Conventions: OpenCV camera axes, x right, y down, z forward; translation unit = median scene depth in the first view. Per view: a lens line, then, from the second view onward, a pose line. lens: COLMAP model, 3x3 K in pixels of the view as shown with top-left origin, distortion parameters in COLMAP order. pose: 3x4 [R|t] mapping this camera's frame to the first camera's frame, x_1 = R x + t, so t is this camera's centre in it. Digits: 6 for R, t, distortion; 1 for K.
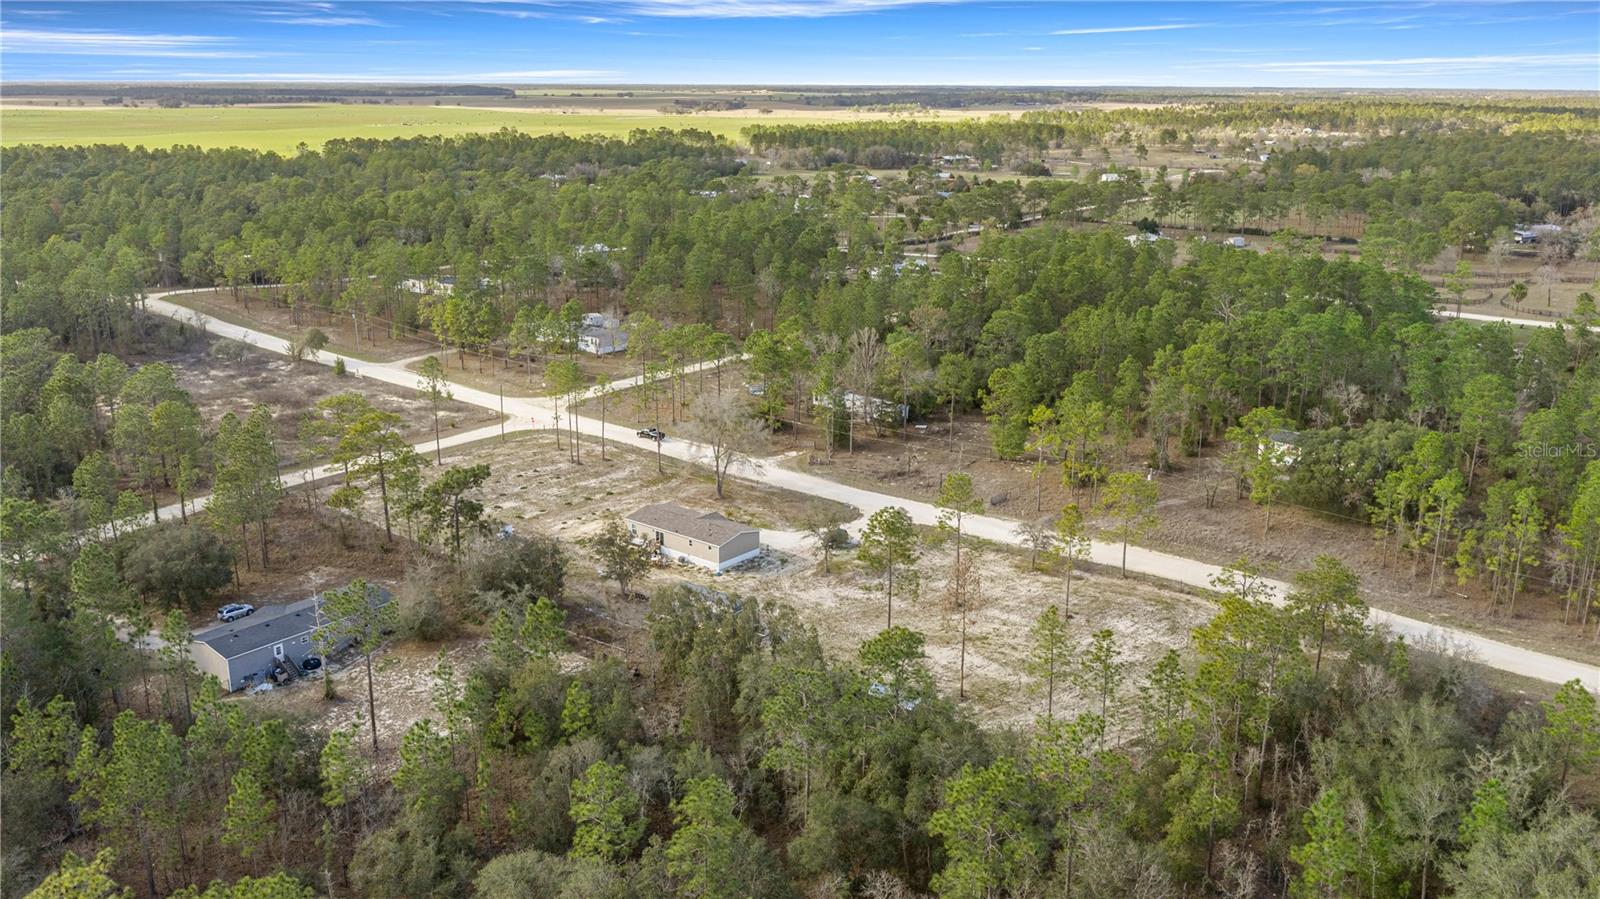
lens RADIAL K [[1308.0, 0, 800.0], [0, 1308.0, 449.5], [0, 0, 1]] dist [0.019757, -0.053262]
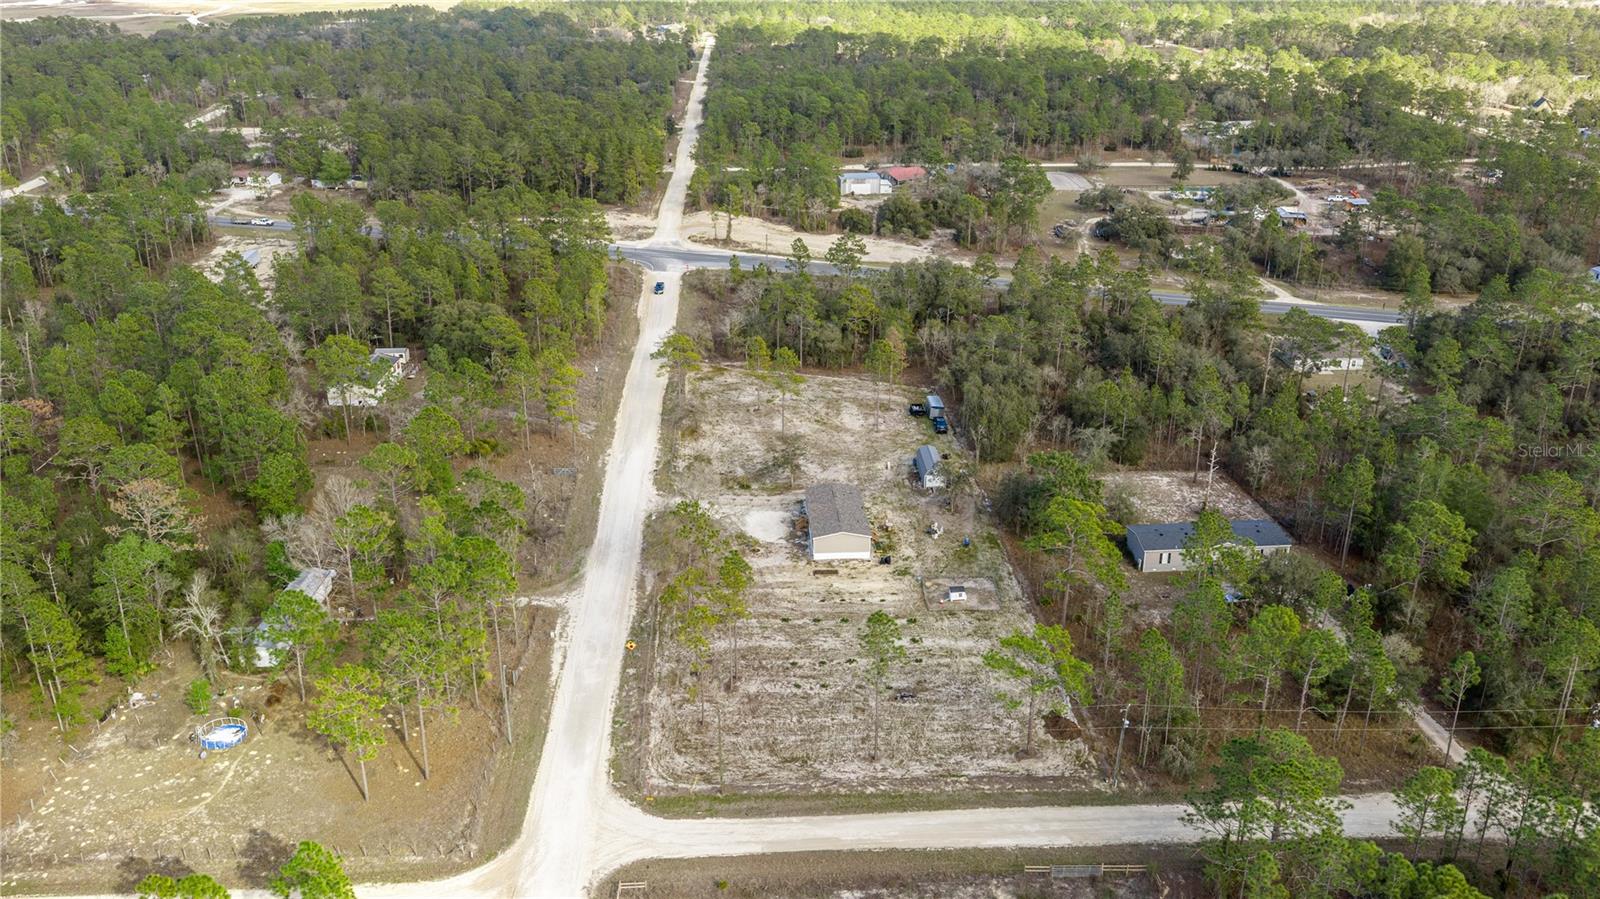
lens RADIAL K [[1308.0, 0, 800.0], [0, 1308.0, 449.5], [0, 0, 1]] dist [0.019757, -0.053262]
pose [[-0.674461, -0.279661, 0.683295, -0.720796], [0.201964, 0.820300, 0.535087, -0.522137], [-0.710150, 0.498897, -0.496779, 1.405979]]
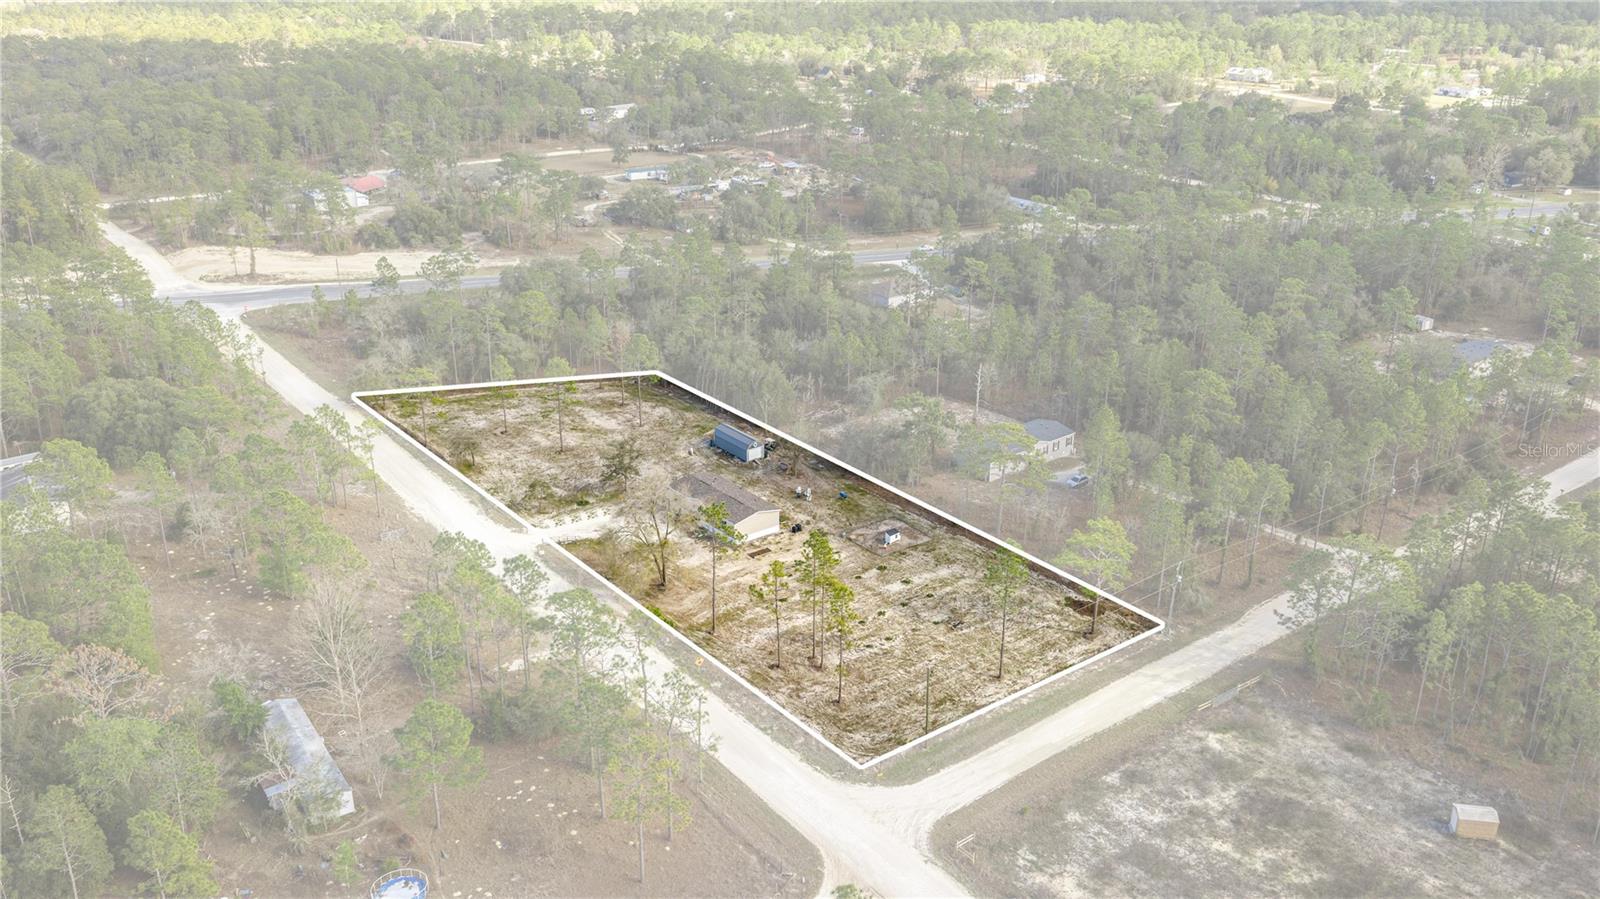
lens RADIAL K [[1308.0, 0, 800.0], [0, 1308.0, 449.5], [0, 0, 1]] dist [0.019757, -0.053262]
pose [[-0.975912, -0.087631, 0.199790, -0.331732], [0.054605, 0.788517, 0.612584, -0.591509], [-0.211219, 0.608738, -0.764738, 1.653604]]
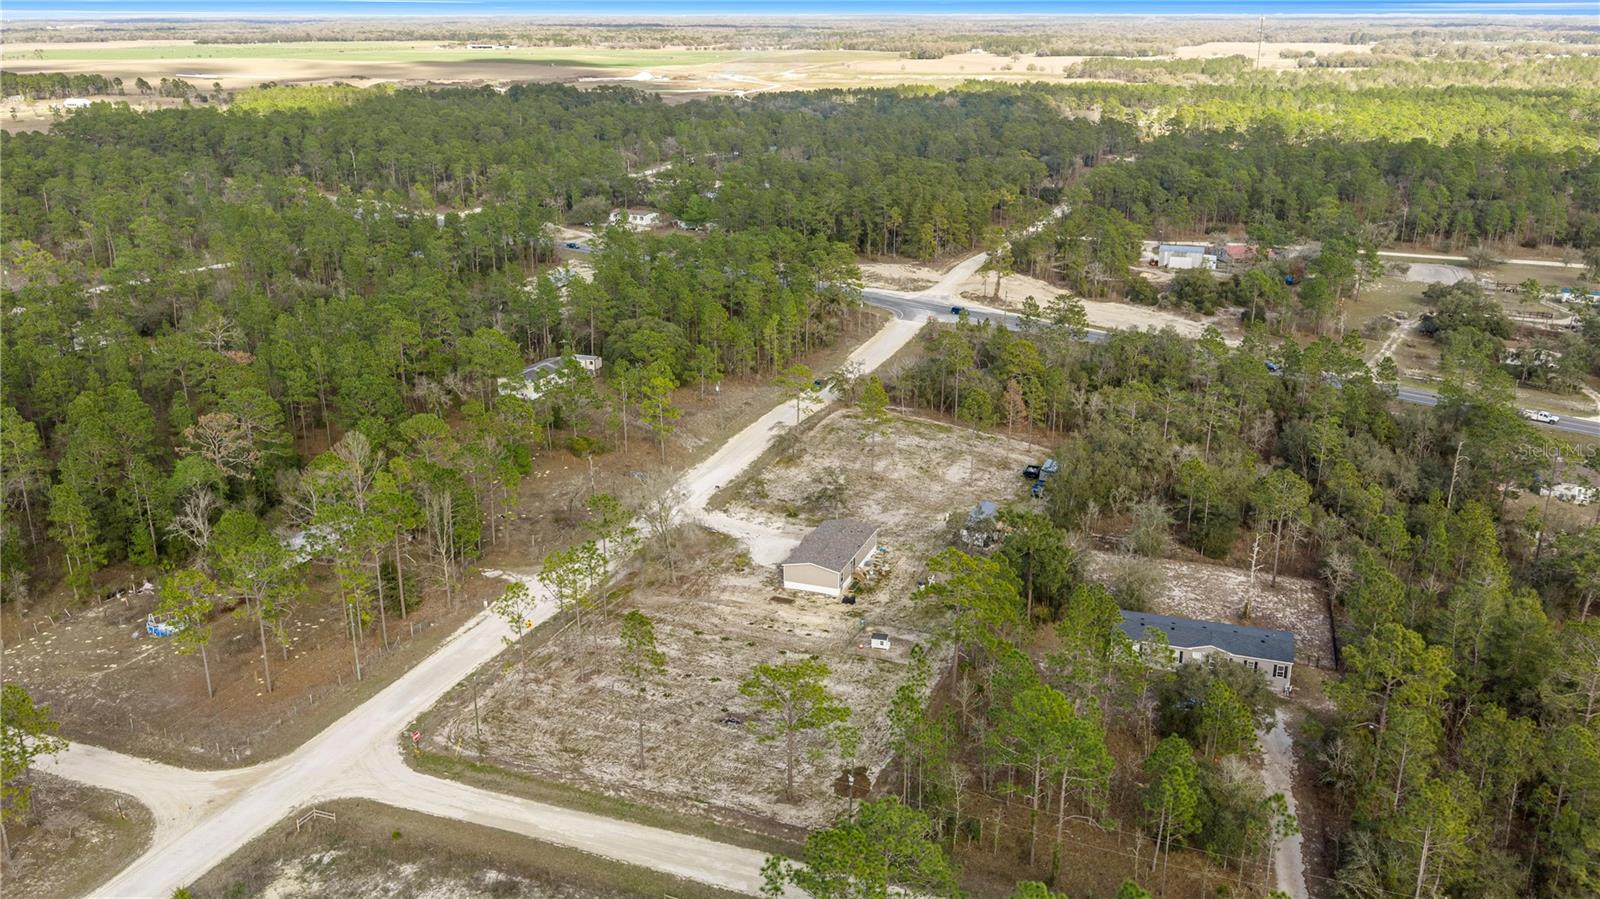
lens RADIAL K [[1308.0, 0, 800.0], [0, 1308.0, 449.5], [0, 0, 1]] dist [0.019757, -0.053262]
pose [[-0.317778, -0.300463, 0.899299, -0.908933], [0.261599, 0.883866, 0.387746, -0.387455], [-0.911363, 0.358473, -0.202273, 1.106786]]
